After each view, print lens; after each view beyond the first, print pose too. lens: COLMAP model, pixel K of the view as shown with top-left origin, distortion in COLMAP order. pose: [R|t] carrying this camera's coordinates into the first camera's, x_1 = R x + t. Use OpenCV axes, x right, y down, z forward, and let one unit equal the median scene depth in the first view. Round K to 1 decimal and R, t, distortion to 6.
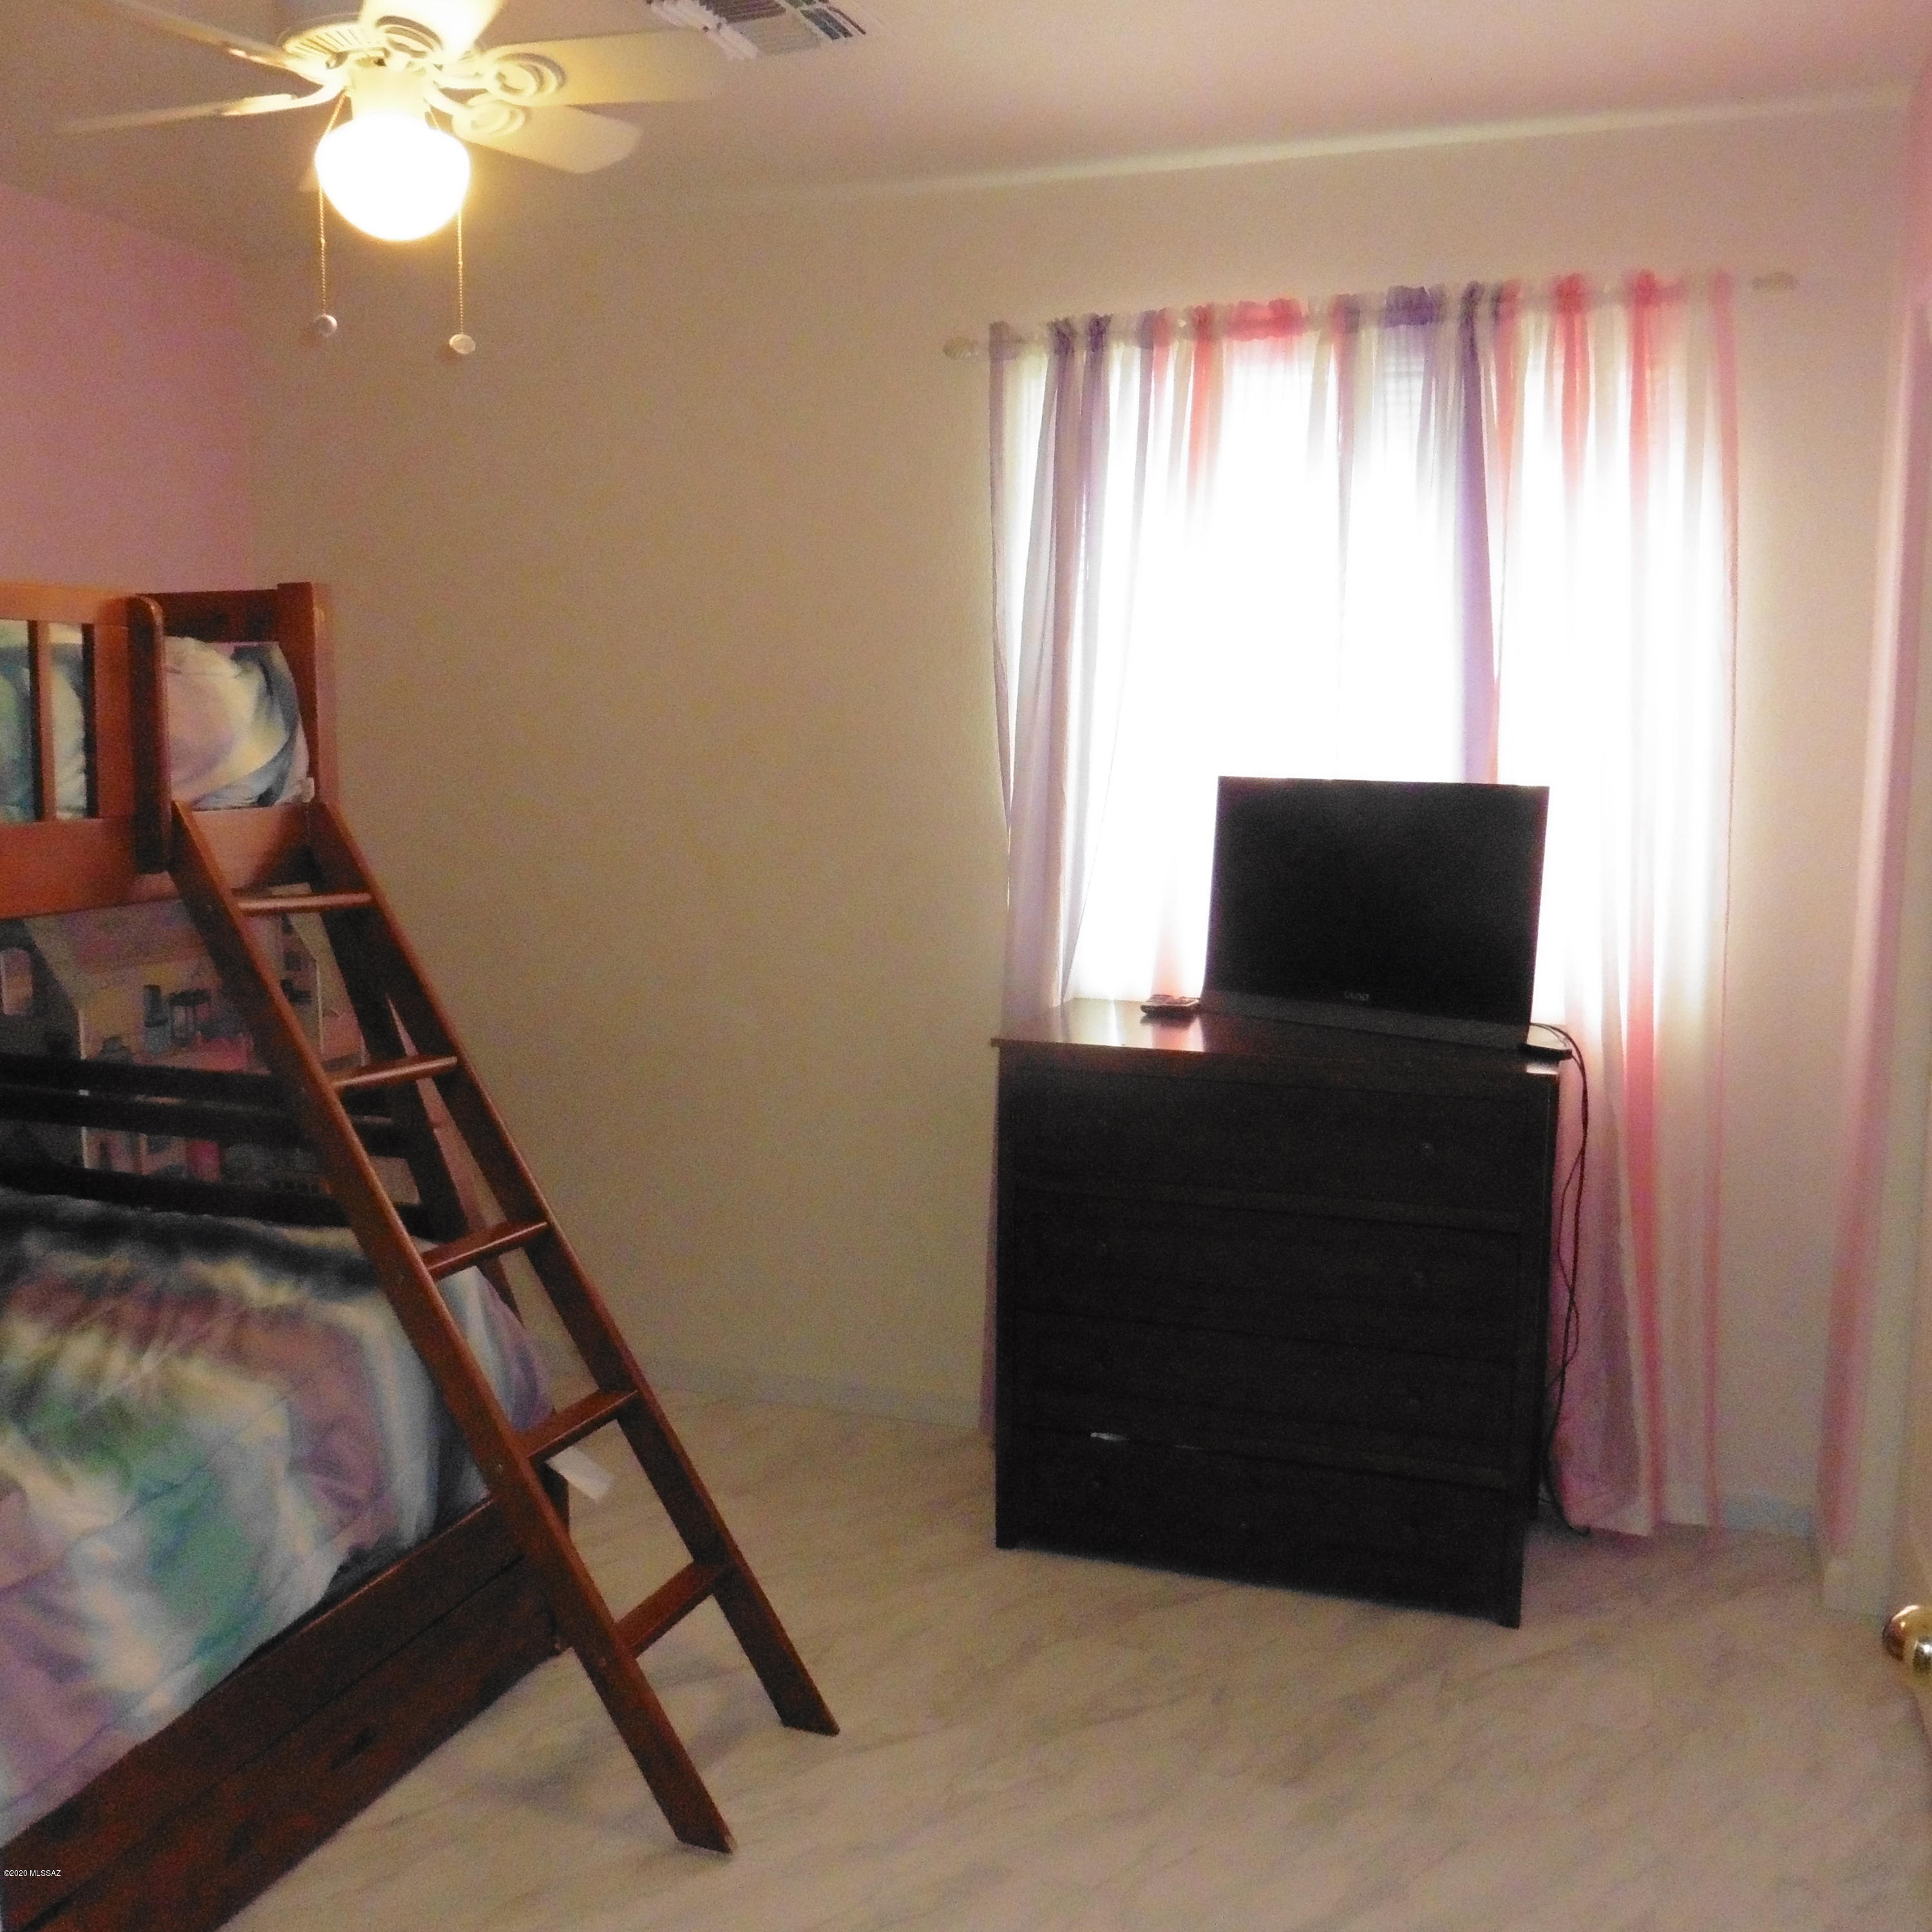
lens RADIAL K [[1872.4, 0, 956.8], [0, 1872.4, 963.7], [0, 0, 1]] dist [-0.043254, 0.000000]
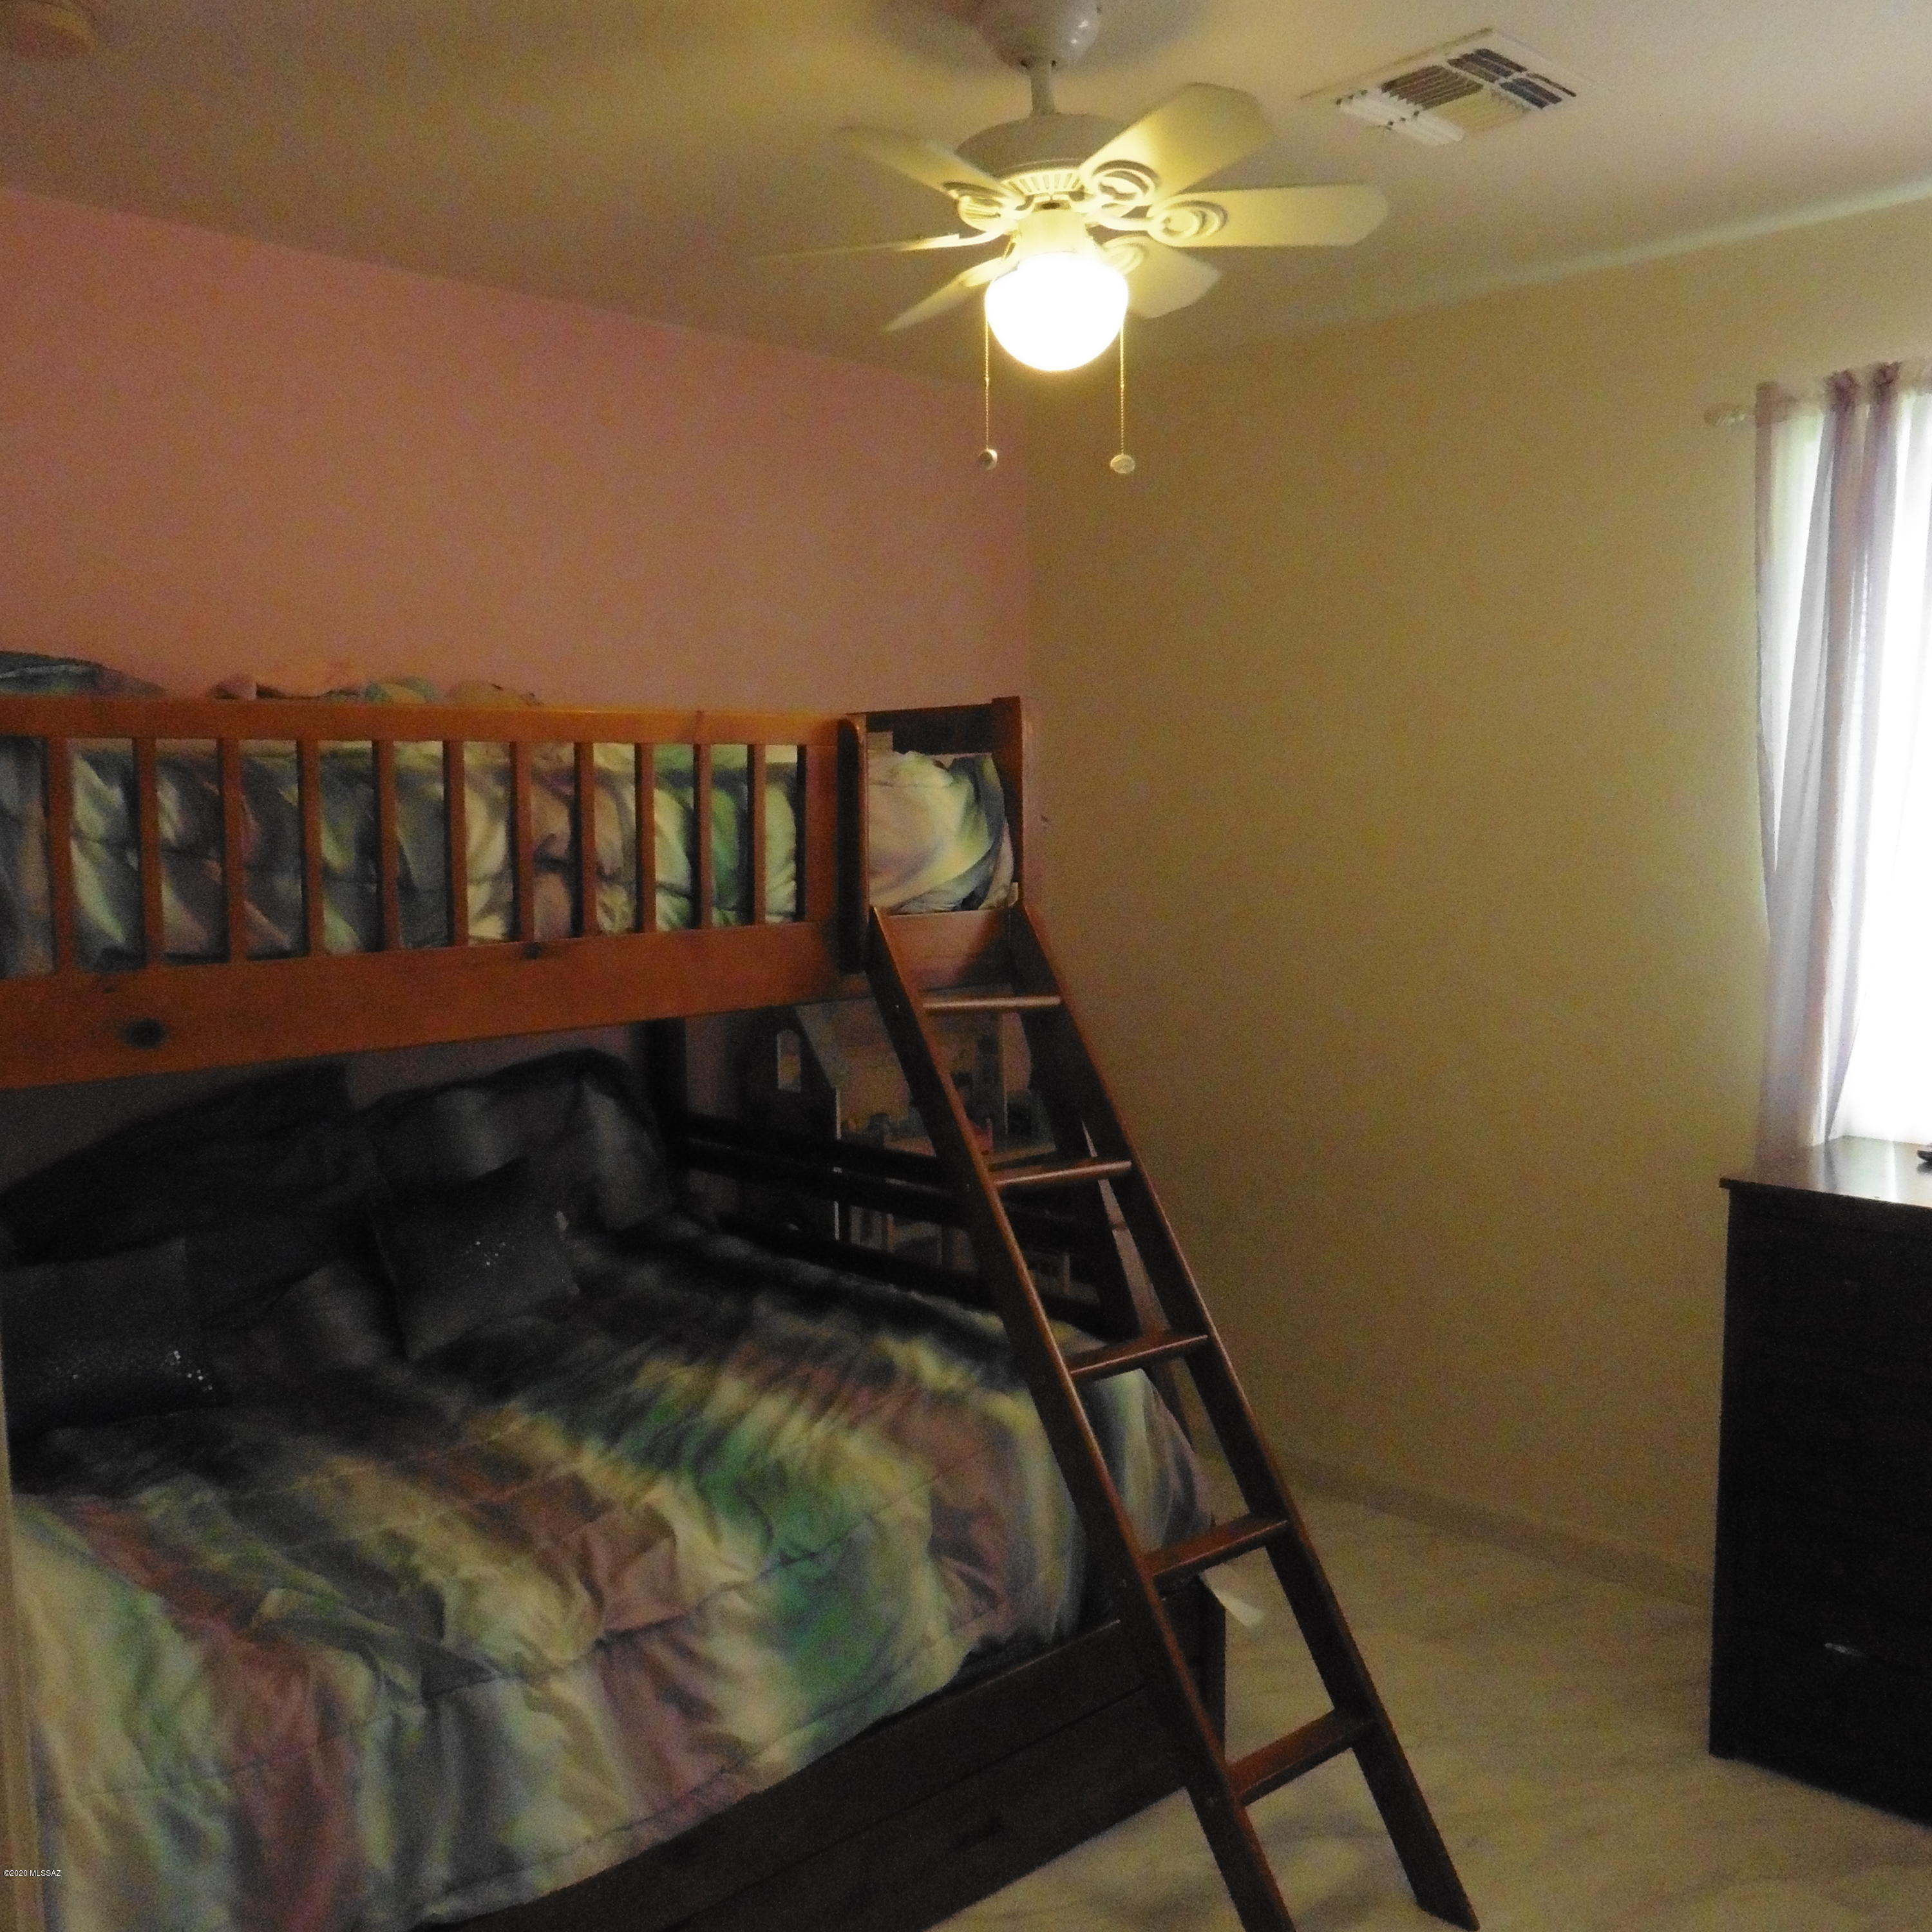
lens RADIAL K [[1872.4, 0, 967.4], [0, 1872.4, 965.4], [0, 0, 1]] dist [-0.043254, 0.000000]
pose [[0.899050, 0.026320, -0.437054, 0.095410], [-0.045240, 0.998433, -0.032936, -0.019096], [0.435502, 0.049383, 0.898832, 0.049657]]
